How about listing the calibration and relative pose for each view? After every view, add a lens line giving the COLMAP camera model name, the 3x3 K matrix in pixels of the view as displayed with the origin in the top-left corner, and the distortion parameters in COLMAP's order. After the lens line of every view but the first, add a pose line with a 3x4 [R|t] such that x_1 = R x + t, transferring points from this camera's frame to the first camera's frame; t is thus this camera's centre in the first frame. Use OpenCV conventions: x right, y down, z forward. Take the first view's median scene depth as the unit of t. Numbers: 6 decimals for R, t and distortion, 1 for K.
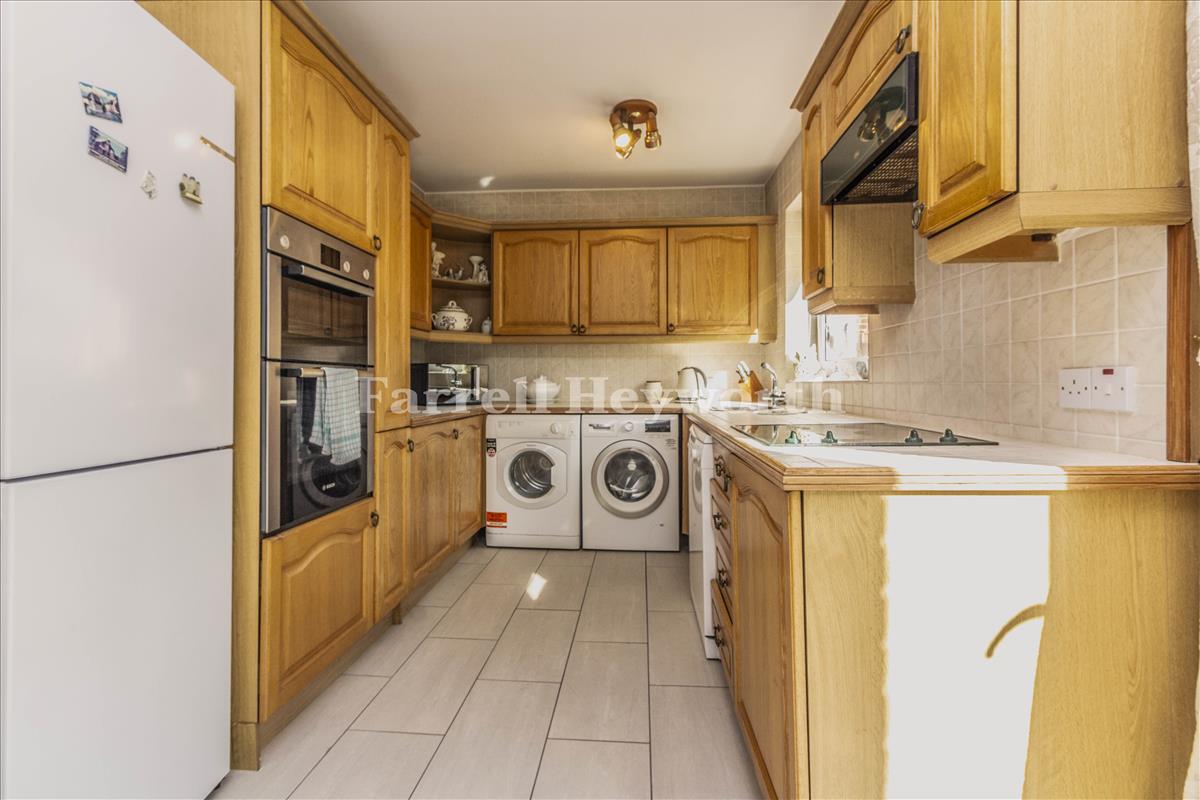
lens RADIAL K [[553.5, 0, 605.2], [0, 553.5, 380.6], [0, 0, 1]] dist [0.003582, 0.000101]
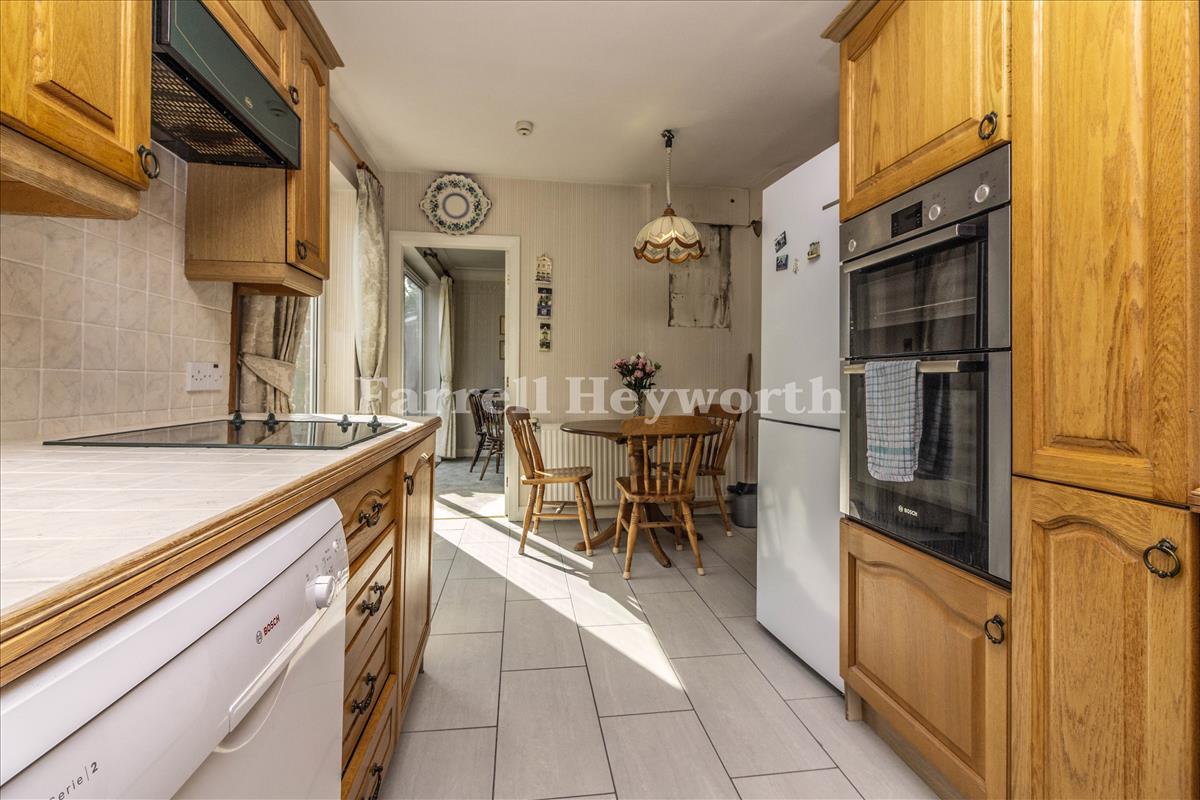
lens RADIAL K [[553.5, 0, 605.2], [0, 553.5, 380.6], [0, 0, 1]] dist [0.003582, 0.000101]
pose [[-0.973257, -0.010929, -0.229461, 0.121799], [-0.009624, 0.999931, -0.006807, 0.018631], [0.229519, -0.004417, -0.973294, 2.084489]]
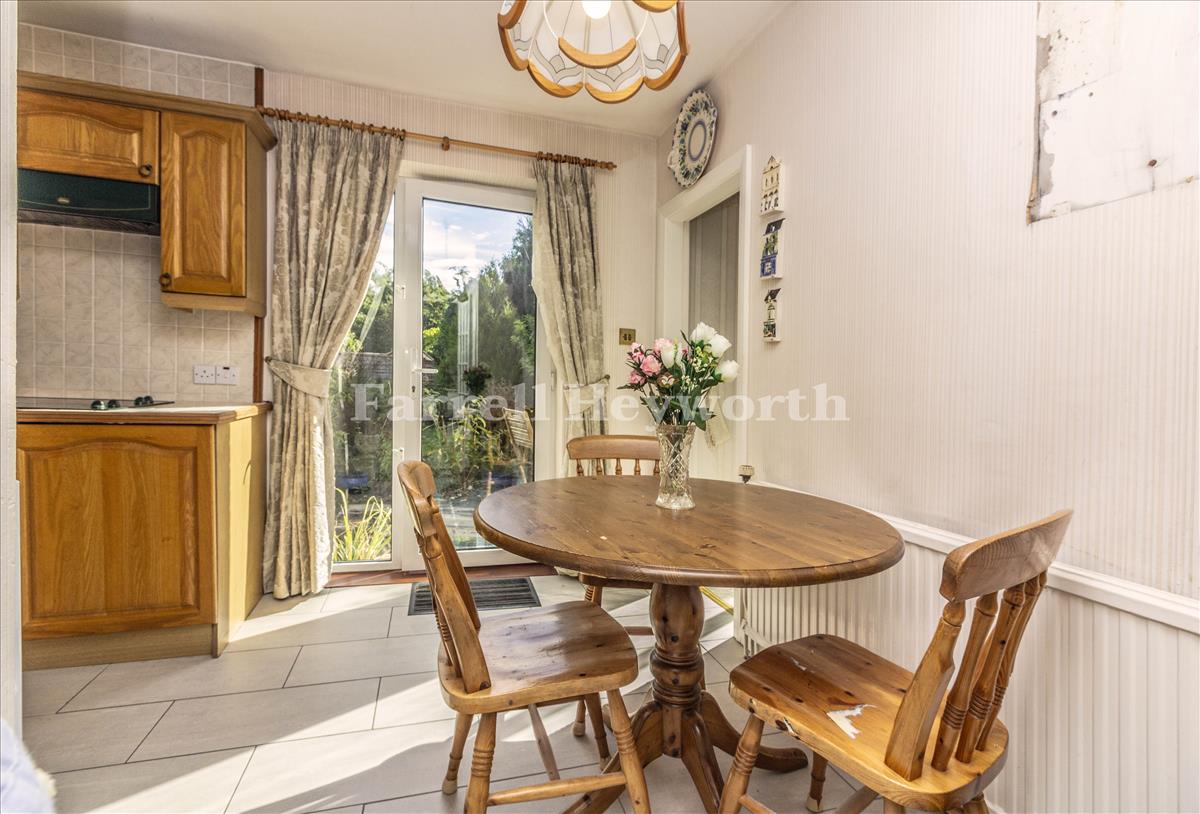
lens RADIAL K [[553.6, 0, 600.0], [0, 553.6, 407.0], [0, 0, 1]] dist [-0.002086, -0.000244]
pose [[-0.360844, -0.051225, 0.931218, -1.414998], [-0.046270, 0.998244, 0.036983, -0.009386], [-0.931478, -0.029743, -0.362581, 0.259277]]
